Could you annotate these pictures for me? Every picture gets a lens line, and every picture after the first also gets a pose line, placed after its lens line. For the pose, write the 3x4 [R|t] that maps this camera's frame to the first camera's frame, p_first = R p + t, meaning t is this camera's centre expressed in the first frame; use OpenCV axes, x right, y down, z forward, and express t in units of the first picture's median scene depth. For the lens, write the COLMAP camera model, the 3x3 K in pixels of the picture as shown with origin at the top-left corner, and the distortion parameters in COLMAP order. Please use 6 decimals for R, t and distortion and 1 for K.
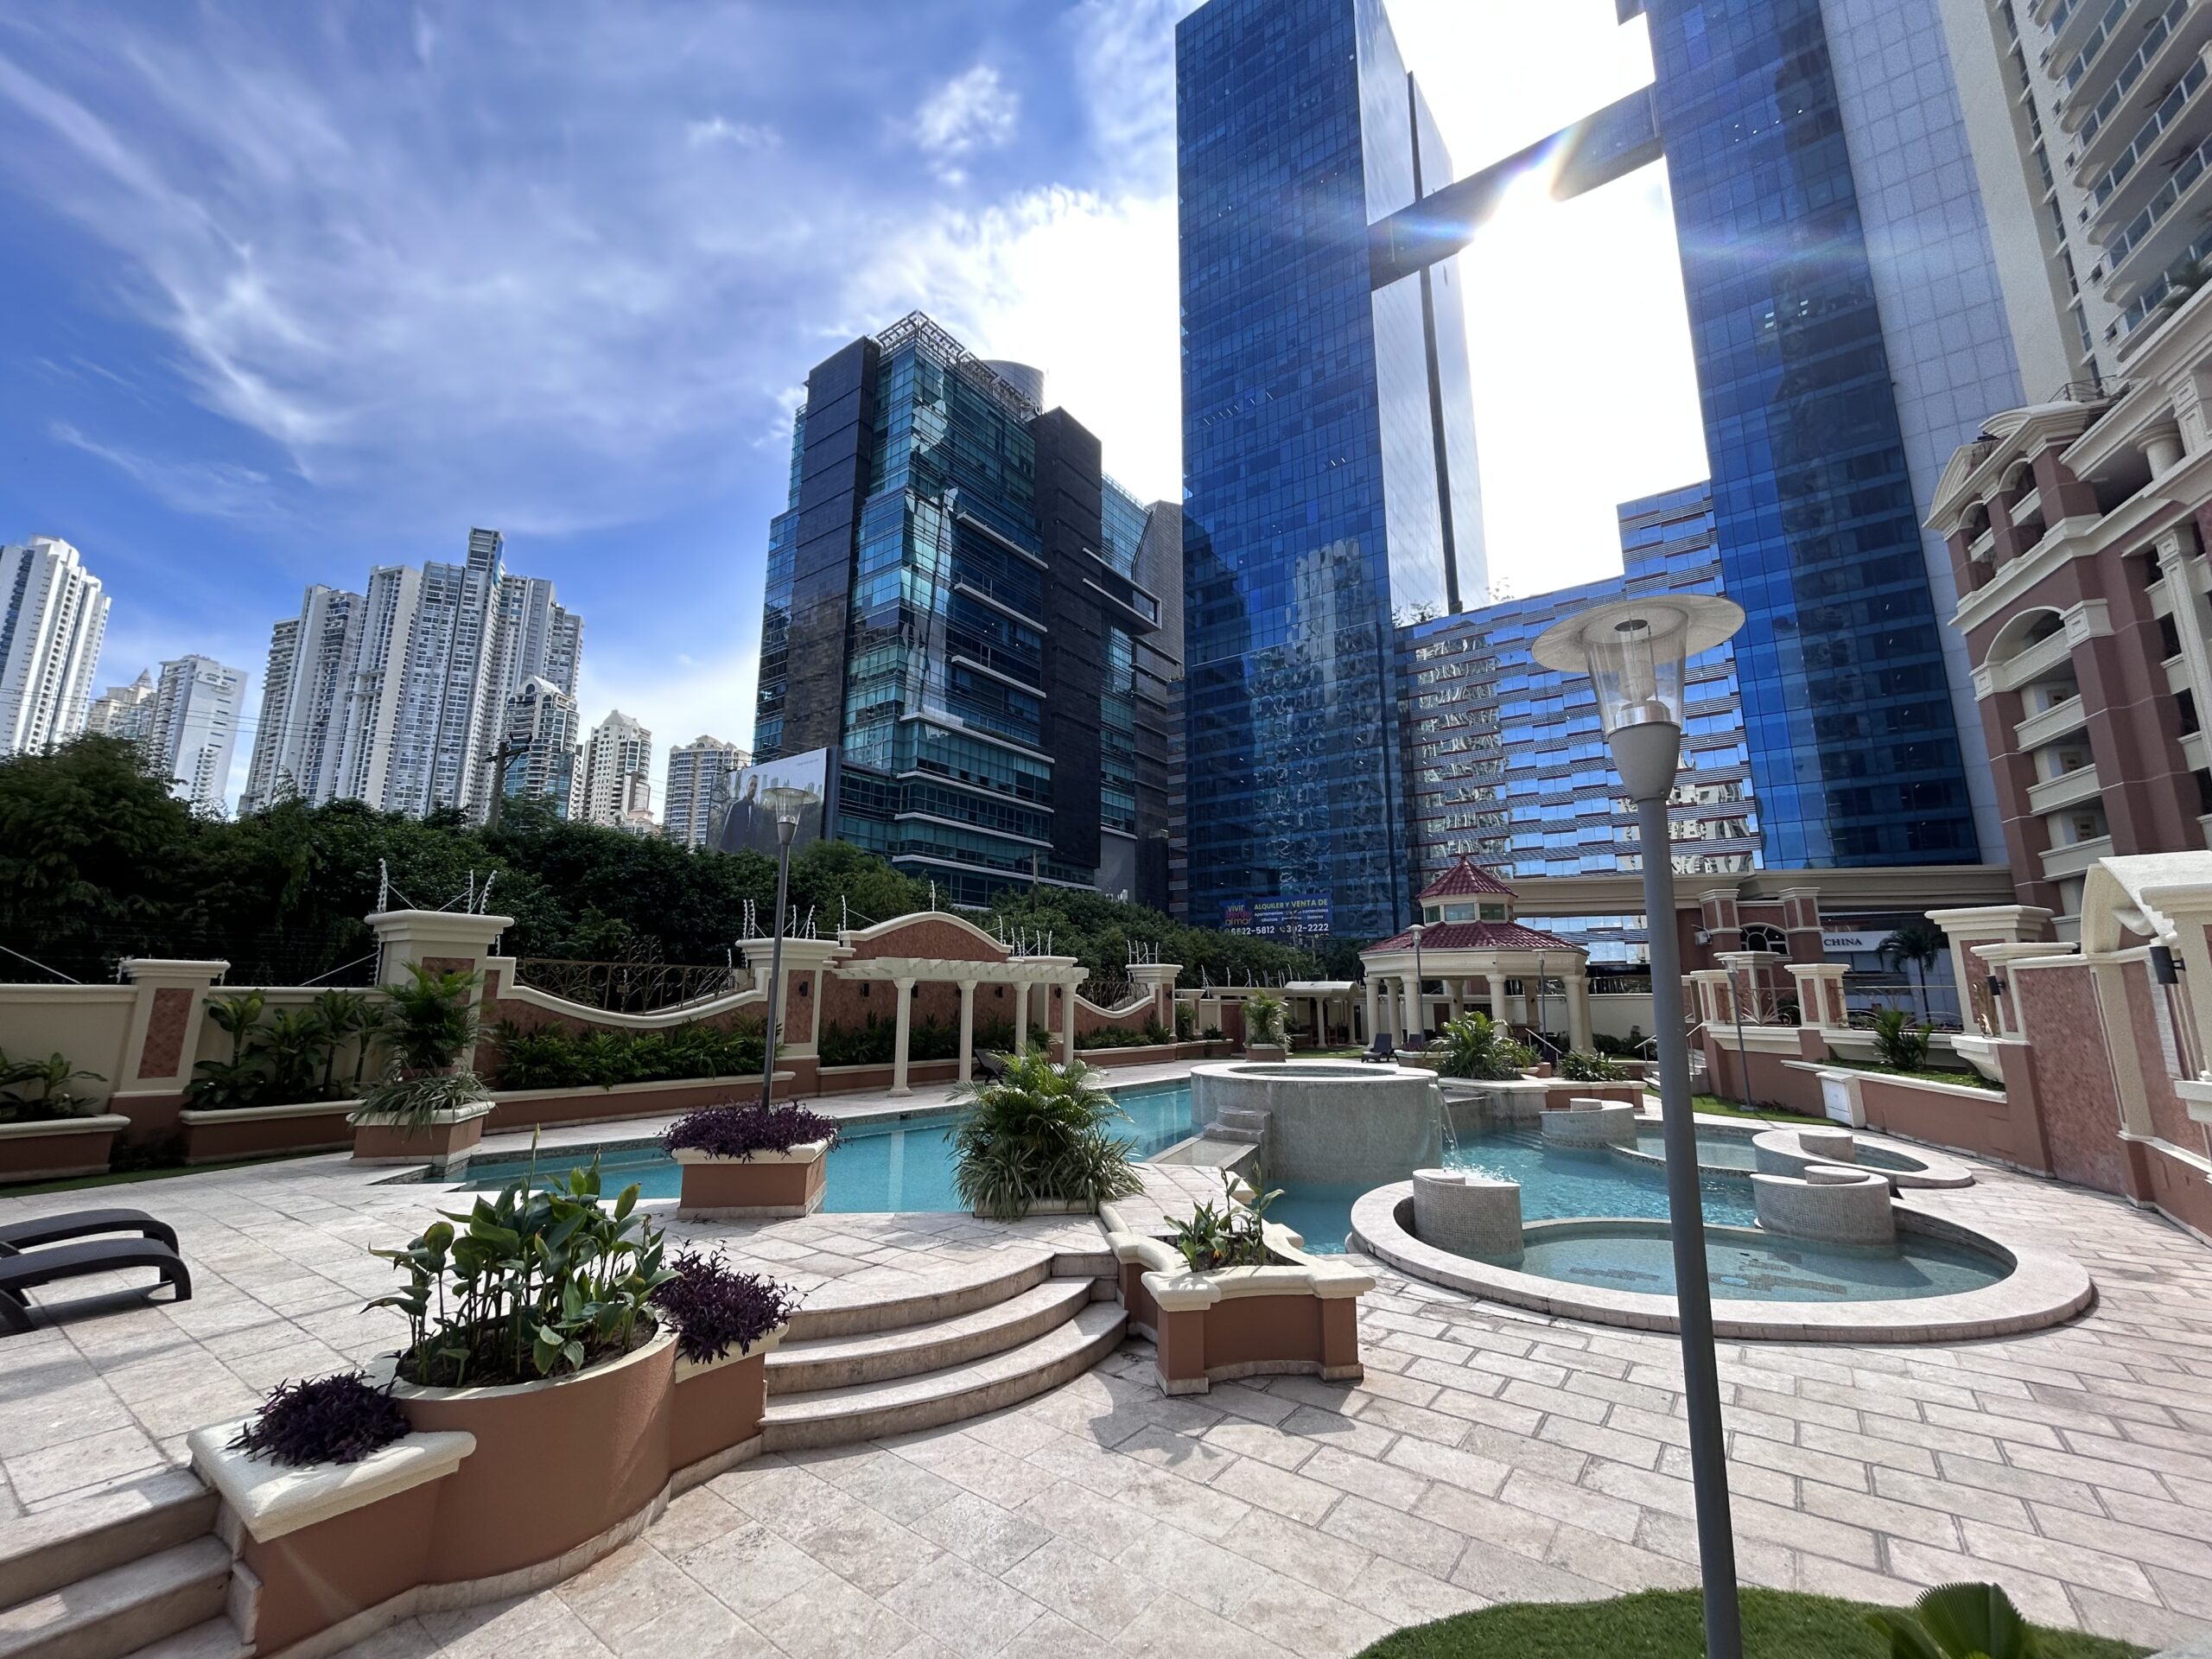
lens RADIAL K [[890.4, 0, 1105.1], [0, 890.4, 829.3], [0, 0, 1]] dist [-0.003034, 0.001413]
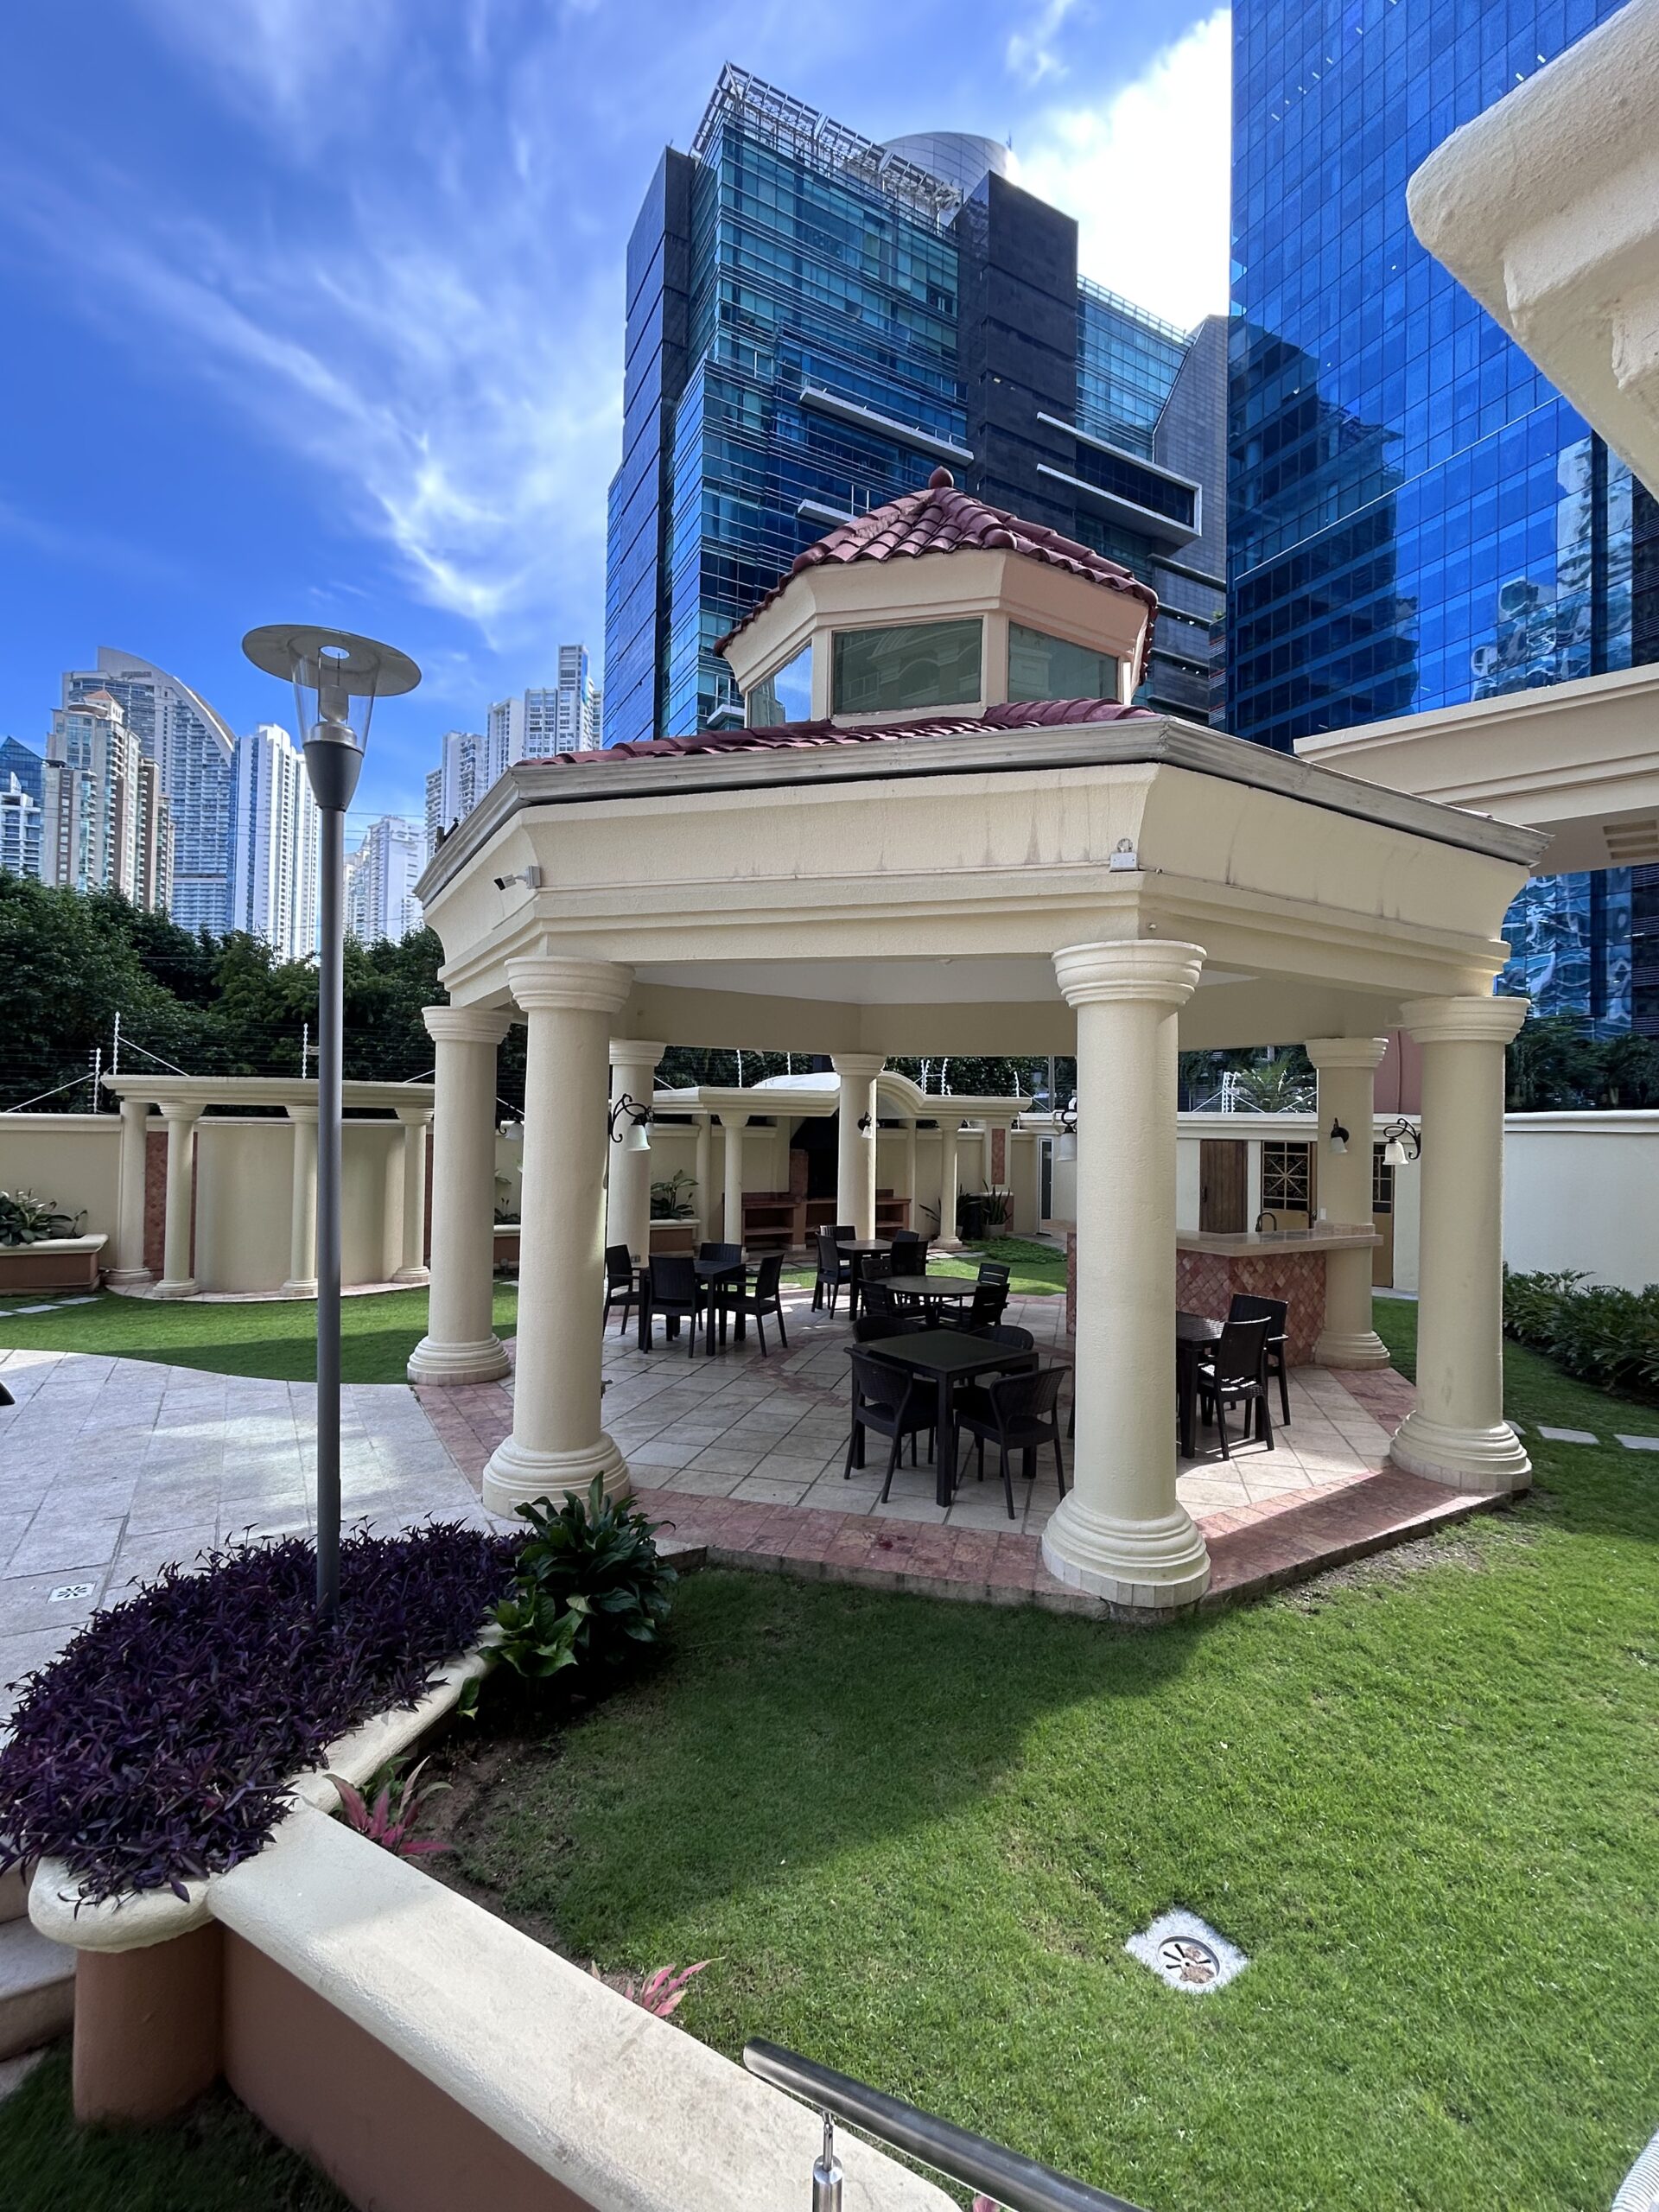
lens RADIAL K [[1003.9, 0, 834.7], [0, 1003.9, 1095.6], [0, 0, 1]] dist [-0.004443, 0.000298]
pose [[0.901016, -0.001847, -0.433783, 0.105037], [0.071513, 0.986941, 0.144340, 0.031351], [0.427851, -0.161074, 0.889381, 0.164693]]
